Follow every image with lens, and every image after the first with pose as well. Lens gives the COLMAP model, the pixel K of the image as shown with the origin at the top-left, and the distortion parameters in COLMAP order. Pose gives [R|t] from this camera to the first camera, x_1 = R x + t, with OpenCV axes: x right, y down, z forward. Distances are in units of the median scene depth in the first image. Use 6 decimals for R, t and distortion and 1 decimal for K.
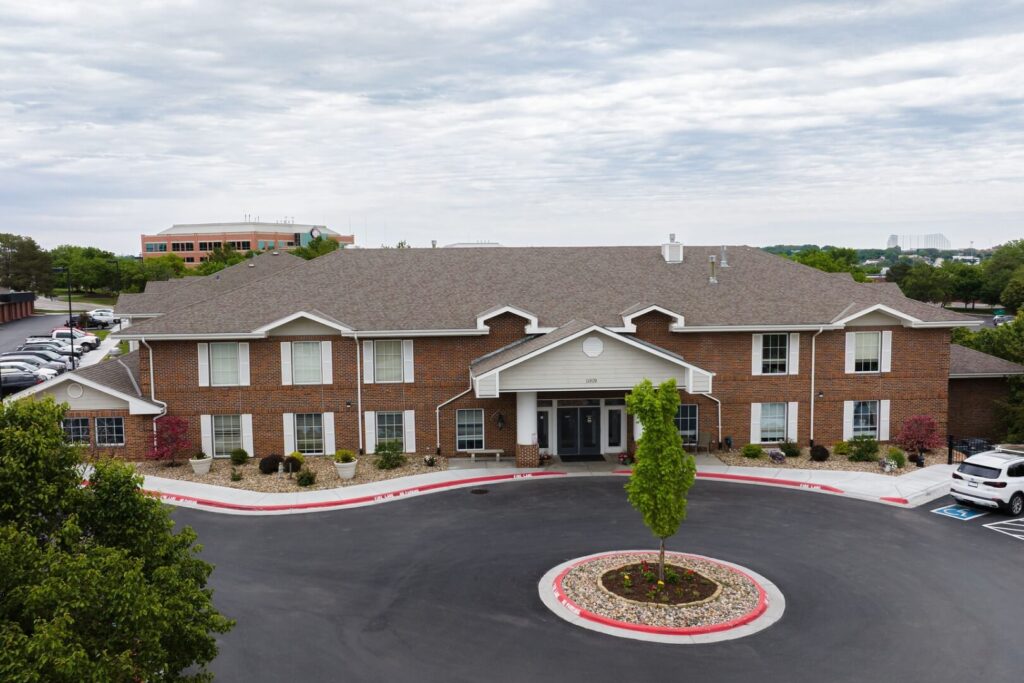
lens RADIAL K [[806.3, 0, 512.0], [0, 806.3, 341.5], [0, 0, 1]] dist [-0.029751, 0.001401]
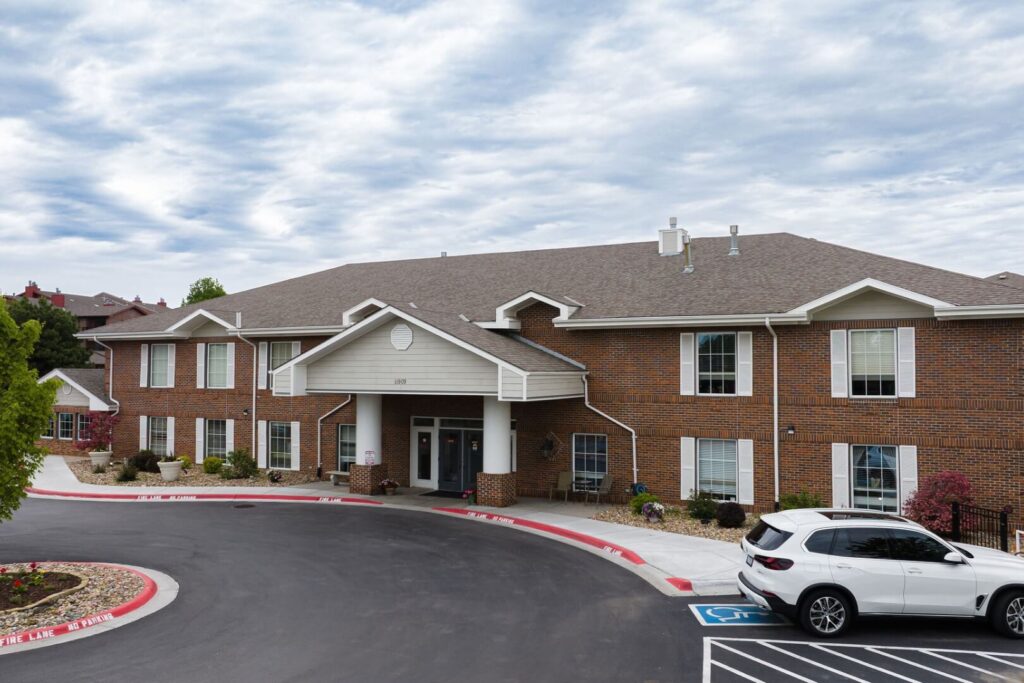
lens RADIAL K [[806.3, 0, 512.0], [0, 806.3, 341.5], [0, 0, 1]] dist [-0.029751, 0.001401]
pose [[0.866338, -0.002486, -0.499452, 0.518851], [-0.057451, 0.992854, -0.104594, 0.076868], [0.496143, 0.119308, 0.860004, 0.351034]]
